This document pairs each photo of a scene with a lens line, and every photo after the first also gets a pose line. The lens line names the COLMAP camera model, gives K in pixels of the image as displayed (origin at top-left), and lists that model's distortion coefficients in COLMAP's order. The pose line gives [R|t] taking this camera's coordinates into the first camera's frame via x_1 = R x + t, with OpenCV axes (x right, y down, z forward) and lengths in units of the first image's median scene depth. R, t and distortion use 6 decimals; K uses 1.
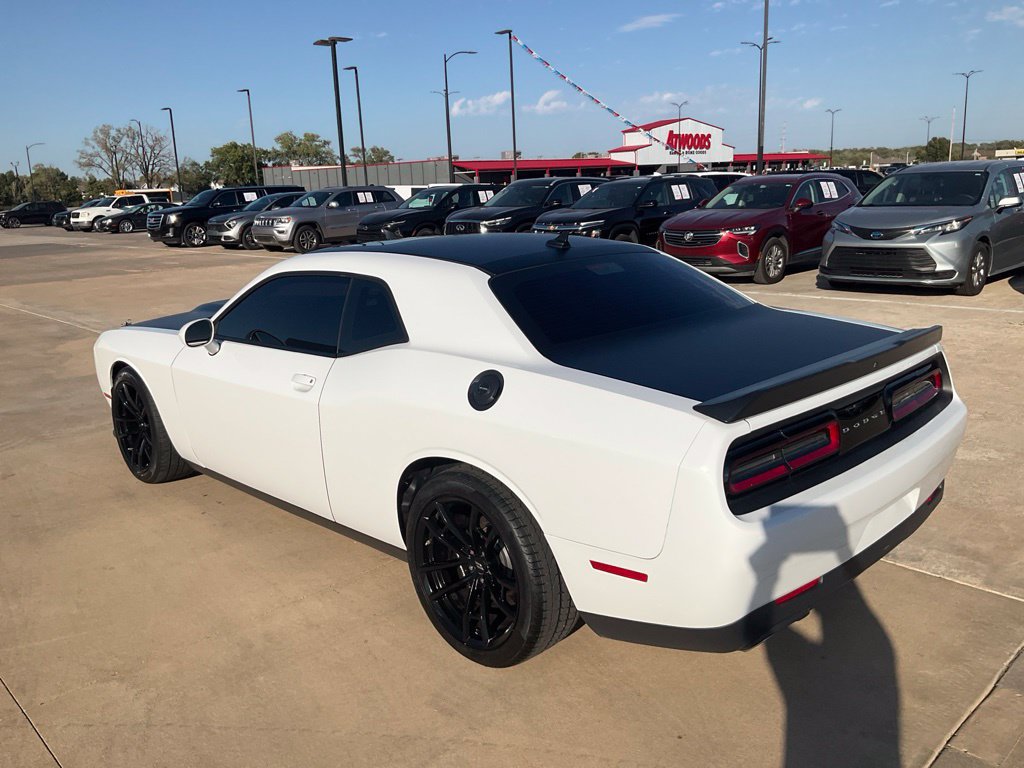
lens RADIAL K [[850.0, 0, 495.7], [0, 850.0, 384.2], [0, 0, 1]] dist [0.041766, -0.082036]
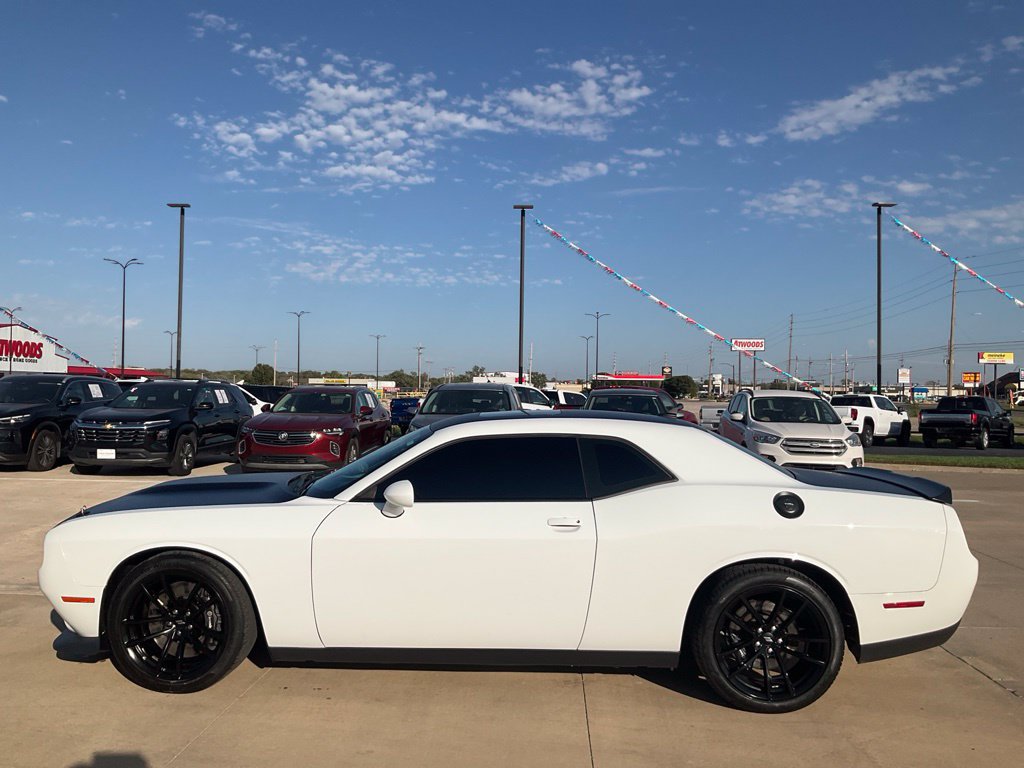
lens RADIAL K [[850.0, 0, 504.5], [0, 850.0, 385.8], [0, 0, 1]] dist [0.041766, -0.082036]
pose [[0.729414, 0.056239, 0.681757, -0.279705], [0.113148, 0.972969, -0.201319, 0.009852], [-0.674650, 0.223985, 0.703334, 0.048361]]
